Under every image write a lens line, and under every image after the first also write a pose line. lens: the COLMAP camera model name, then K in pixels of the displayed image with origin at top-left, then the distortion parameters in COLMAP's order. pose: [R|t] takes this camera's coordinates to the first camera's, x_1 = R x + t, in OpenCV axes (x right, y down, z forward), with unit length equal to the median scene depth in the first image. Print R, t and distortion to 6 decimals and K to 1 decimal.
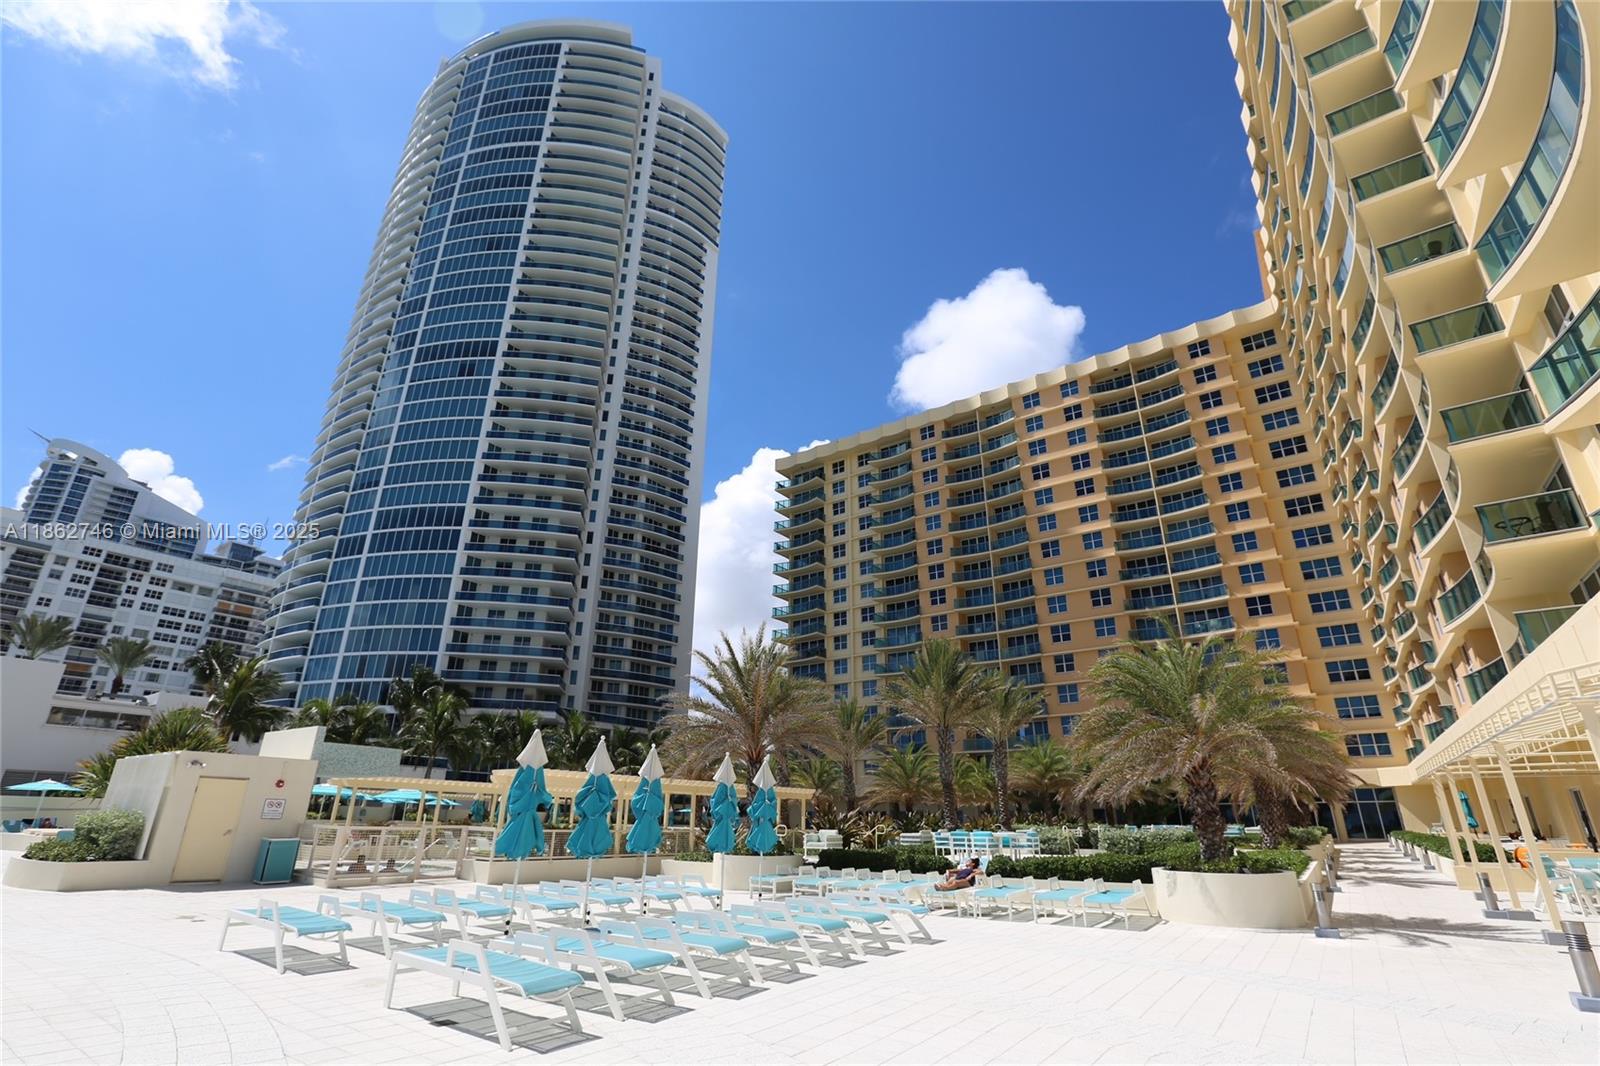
lens RADIAL K [[725.3, 0, 800.0], [0, 725.3, 533.0], [0, 0, 1]] dist [-0.049351, 0.029325]
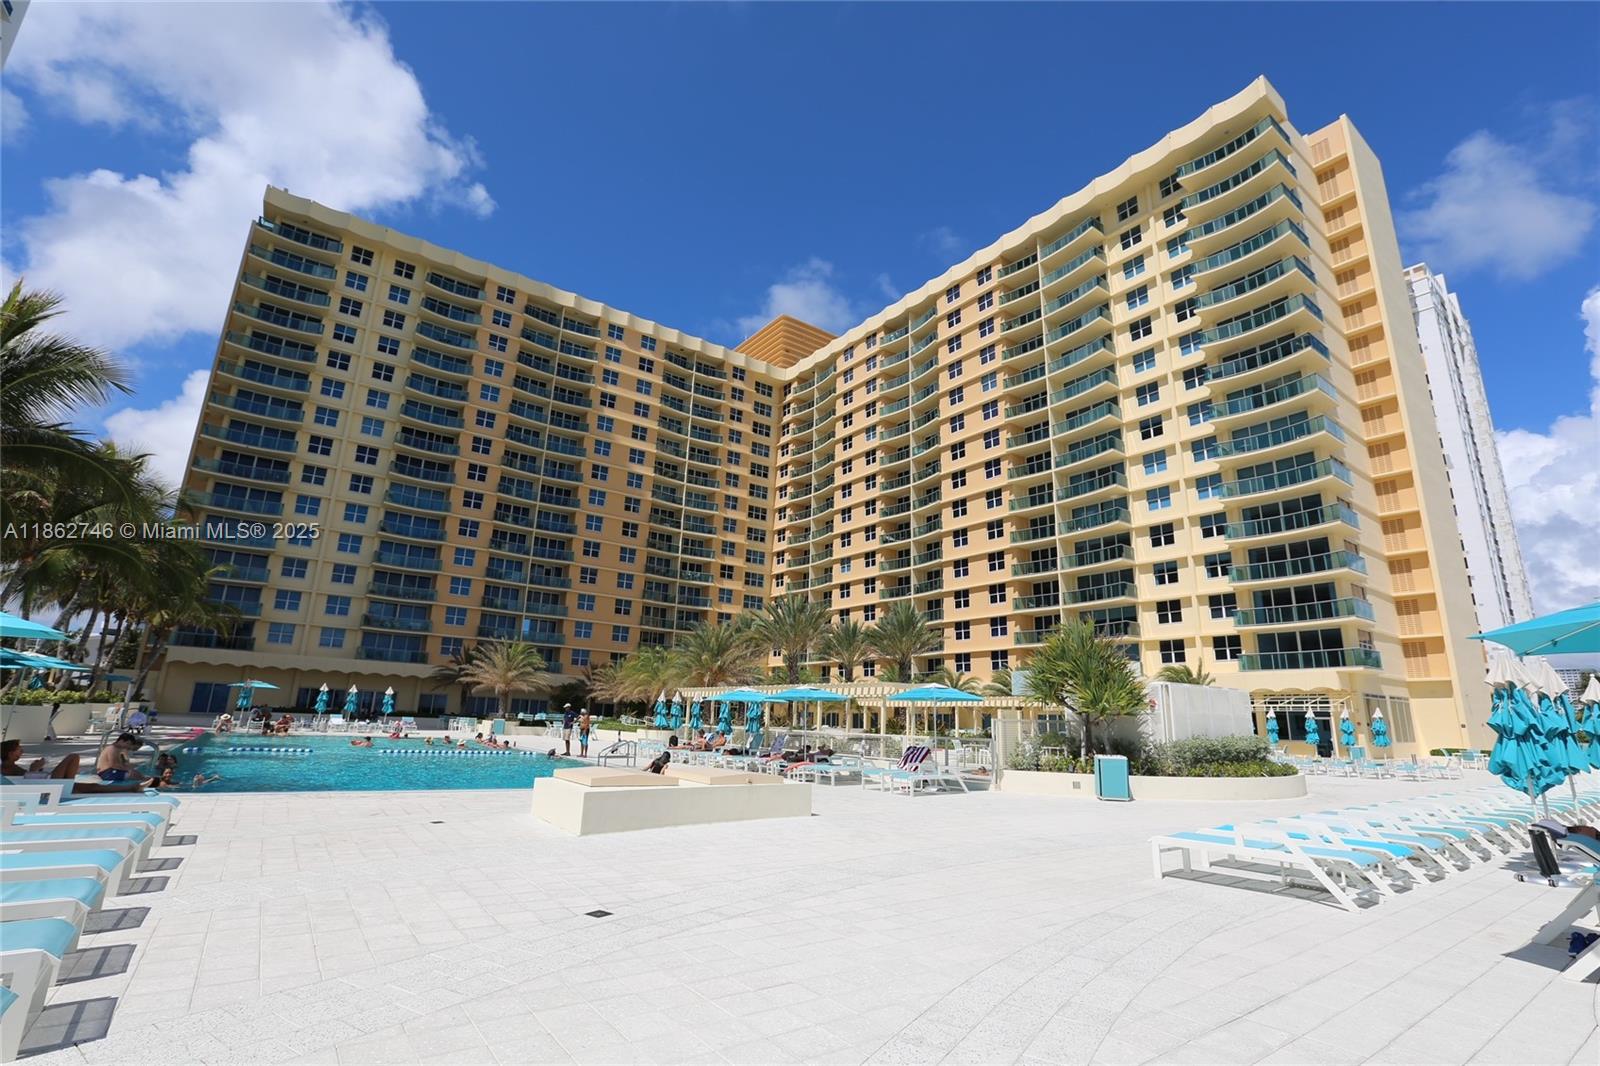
lens RADIAL K [[725.2, 0, 795.8], [0, 725.2, 534.8], [0, 0, 1]] dist [-0.045414, 0.013566]
pose [[0.312142, 0.245991, 0.917636, -0.509342], [-0.359019, 0.924814, -0.125792, 0.133610], [-0.879587, -0.290184, 0.376989, 0.294576]]
